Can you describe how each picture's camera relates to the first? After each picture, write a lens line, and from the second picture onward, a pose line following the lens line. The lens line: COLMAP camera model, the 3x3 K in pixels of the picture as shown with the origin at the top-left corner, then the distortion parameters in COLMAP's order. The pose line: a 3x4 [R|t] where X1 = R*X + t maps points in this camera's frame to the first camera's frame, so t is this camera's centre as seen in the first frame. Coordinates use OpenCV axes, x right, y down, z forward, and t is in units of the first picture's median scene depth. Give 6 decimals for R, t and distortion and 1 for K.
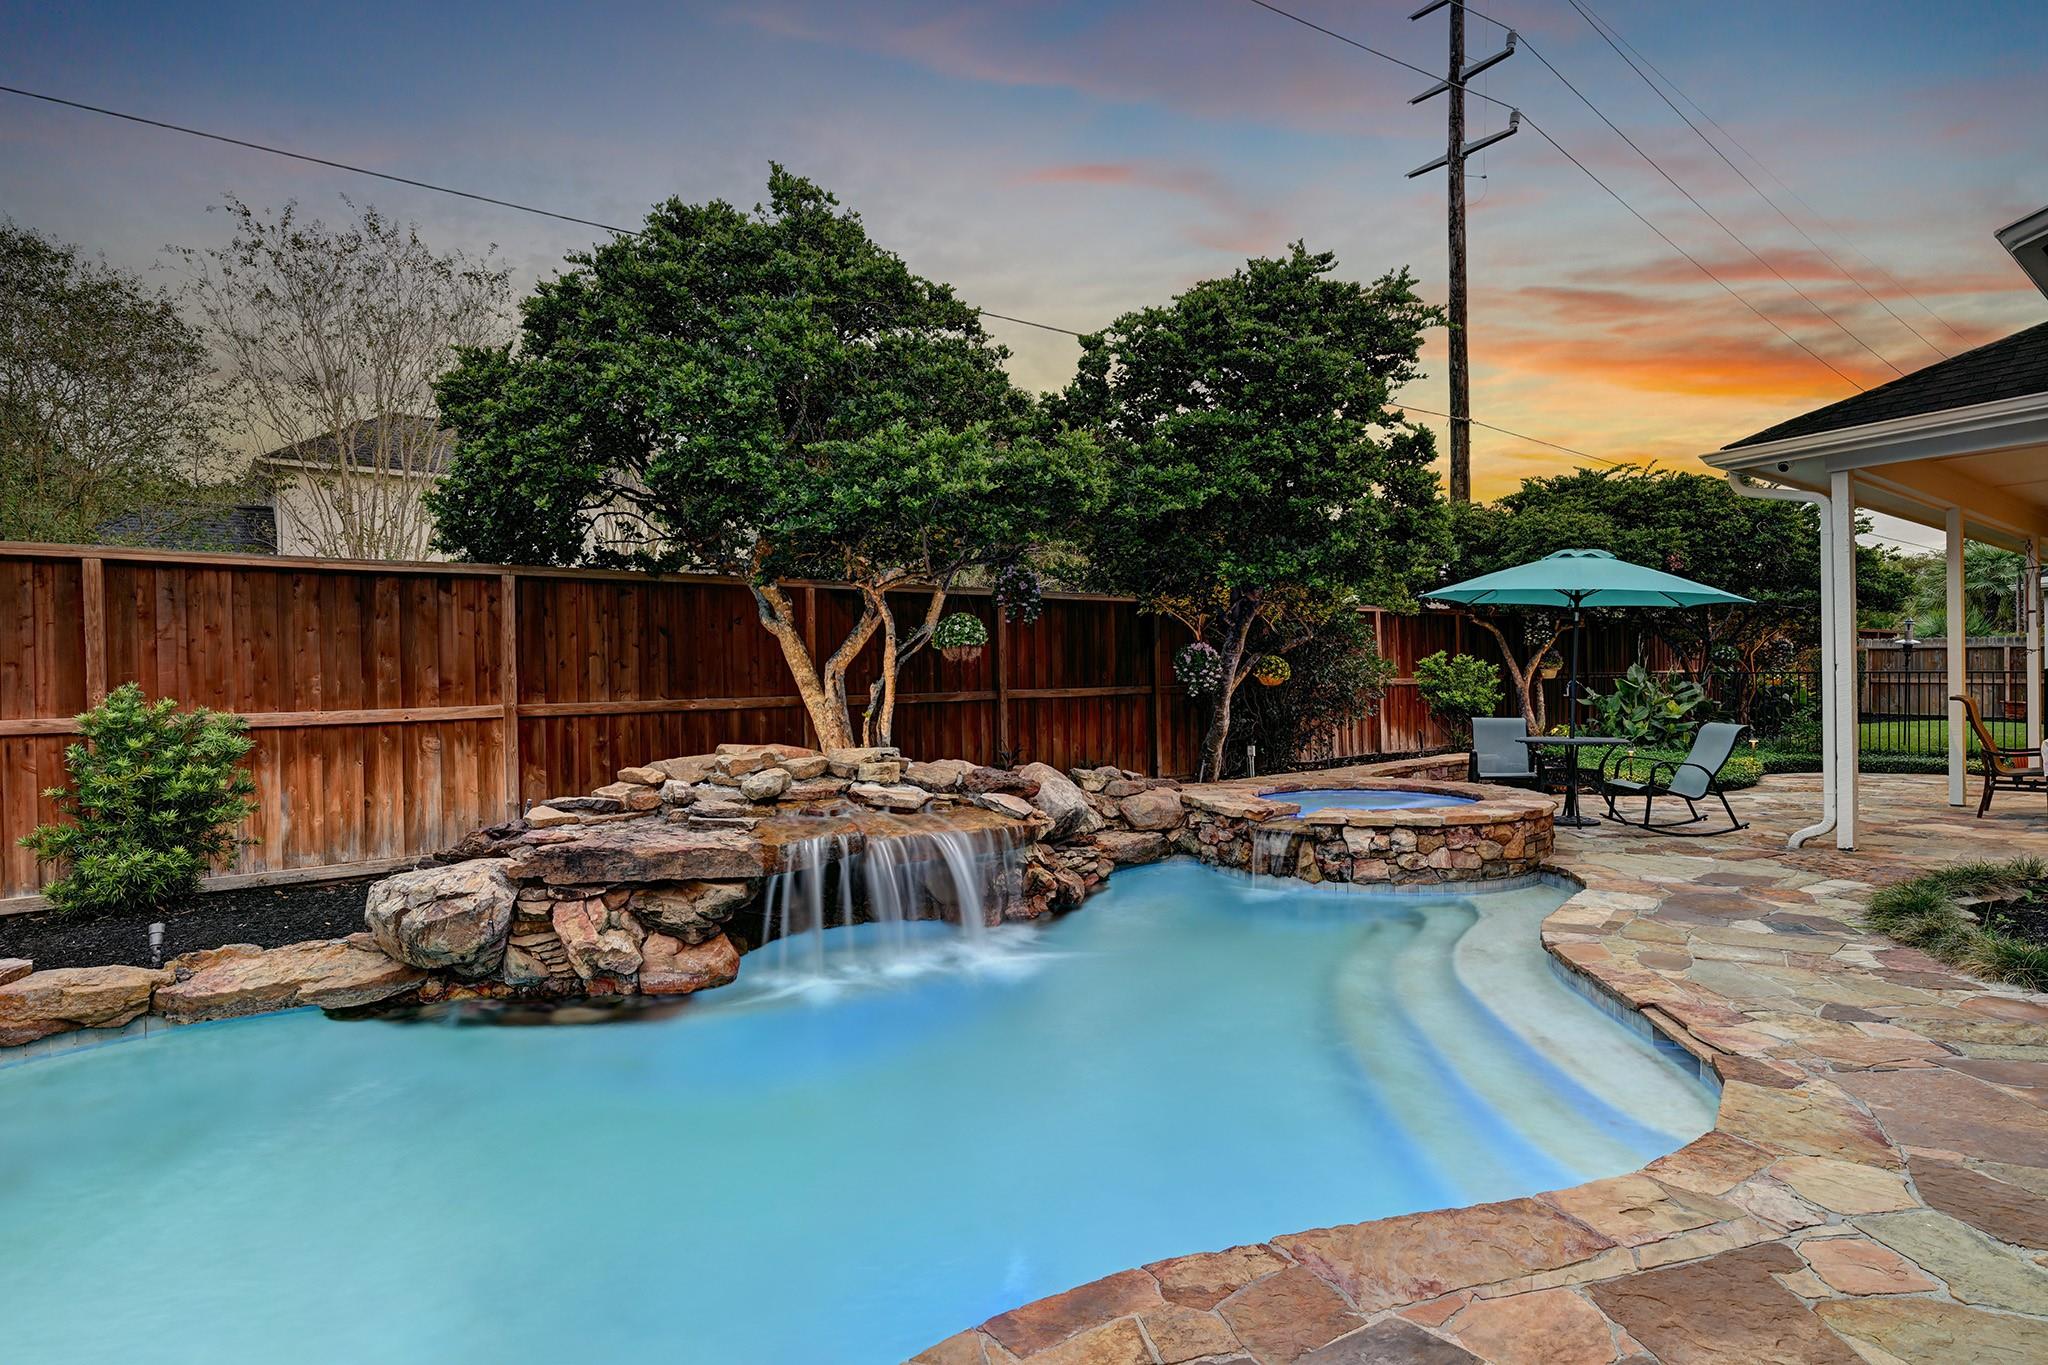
lens RADIAL K [[1065.9, 0, 1025.6], [0, 1065.9, 685.8], [0, 0, 1]] dist [0.000182, 0.000961]
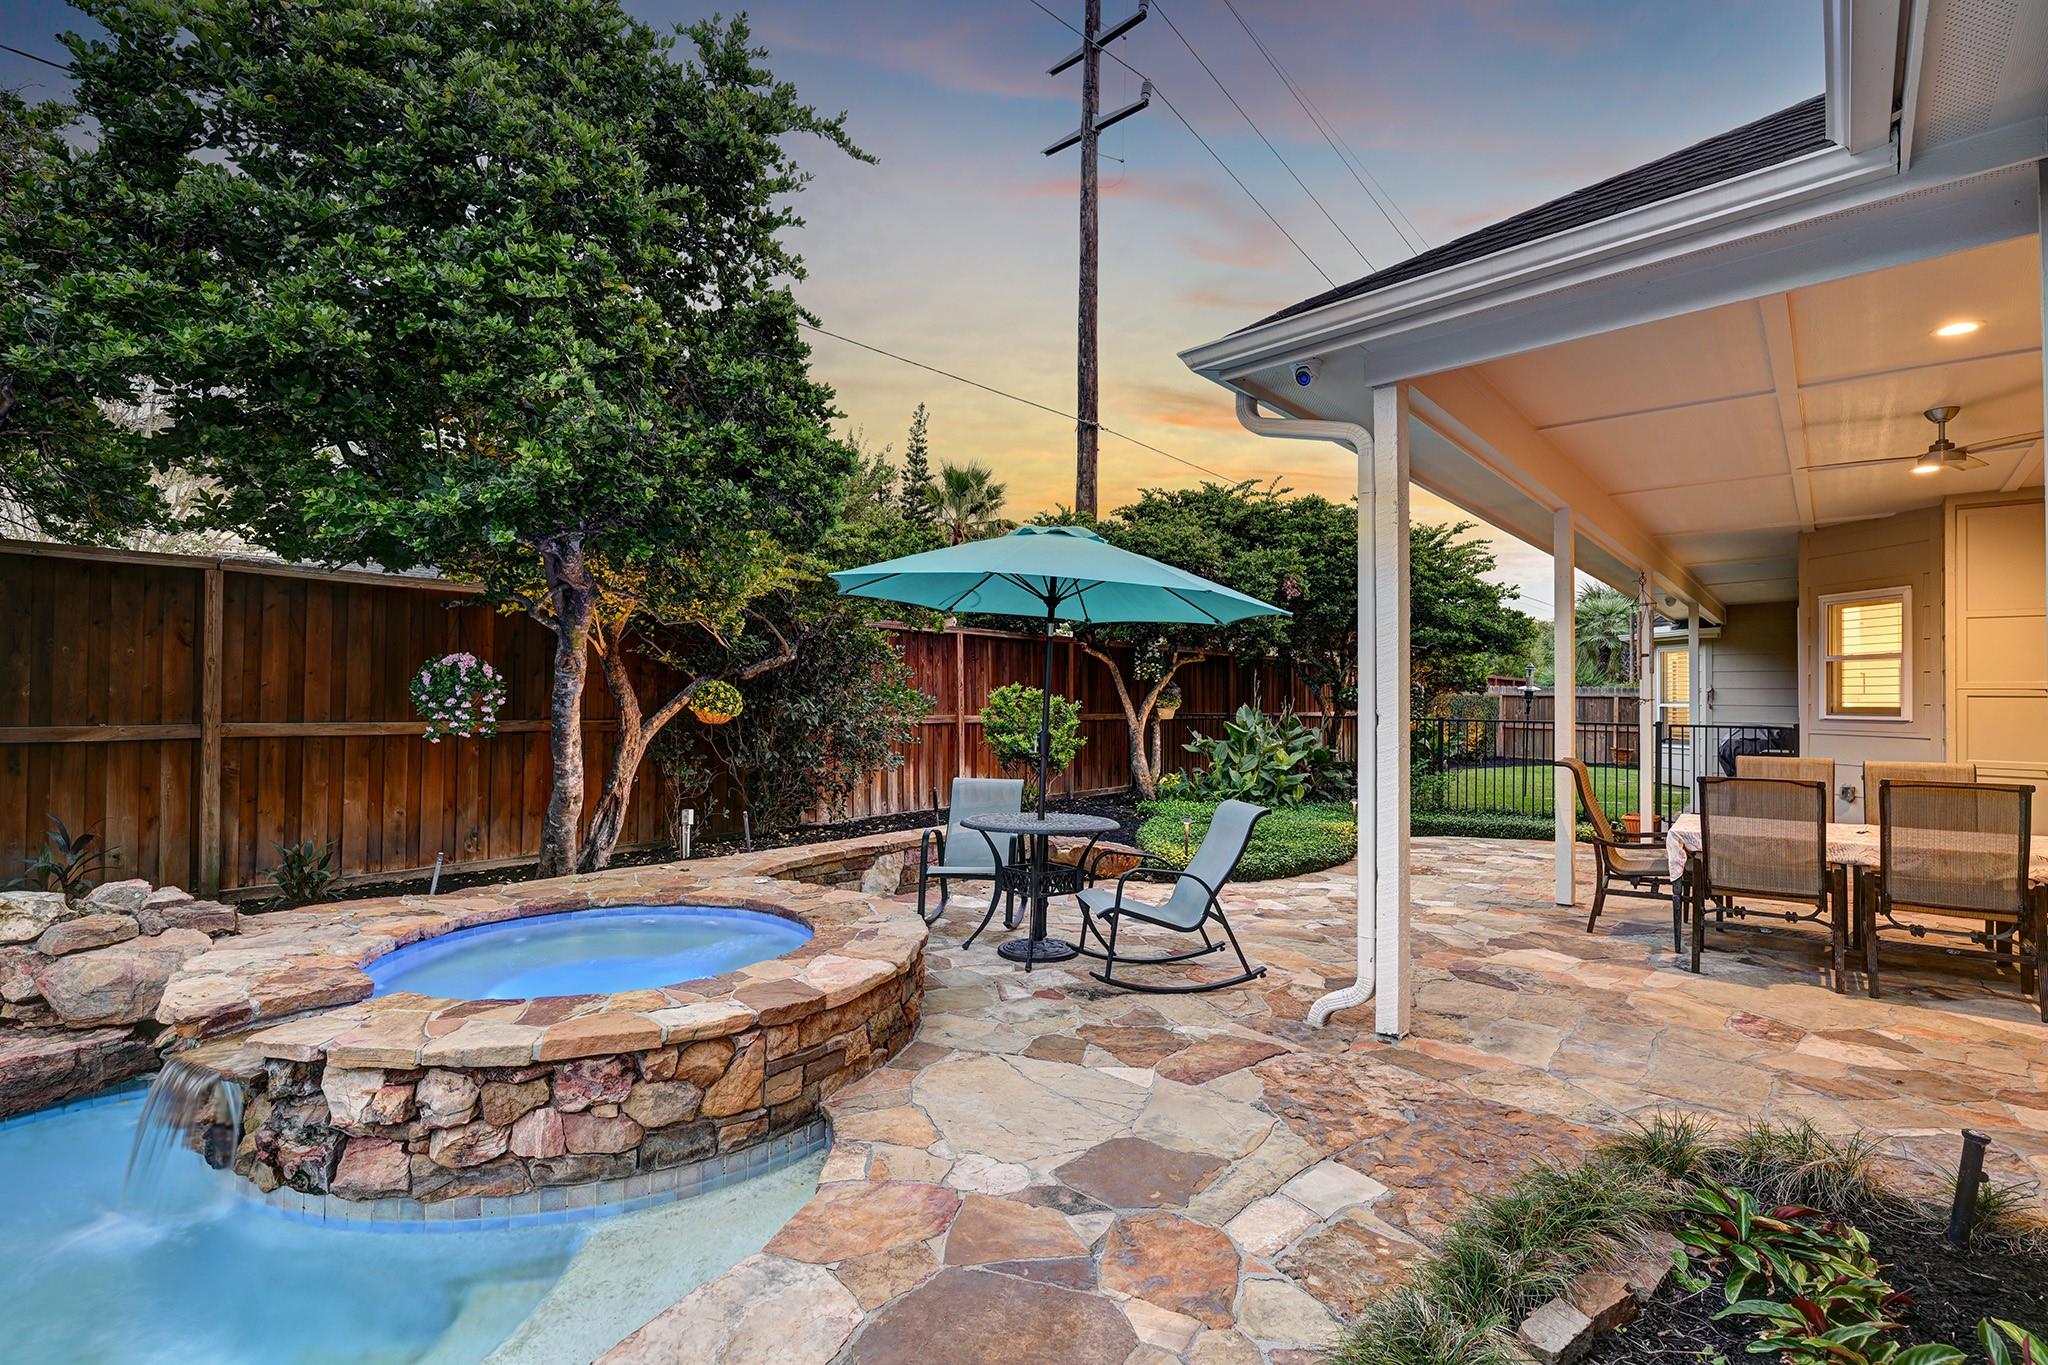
lens RADIAL K [[961.5, 0, 1027.0], [0, 961.5, 688.5], [0, 0, 1]] dist [-0.005156, 0.000017]
pose [[0.980627, 0.027198, 0.193987, 0.429734], [-0.022352, 0.999382, -0.027126, -0.015058], [-0.194605, 0.022265, 0.980629, 0.477275]]
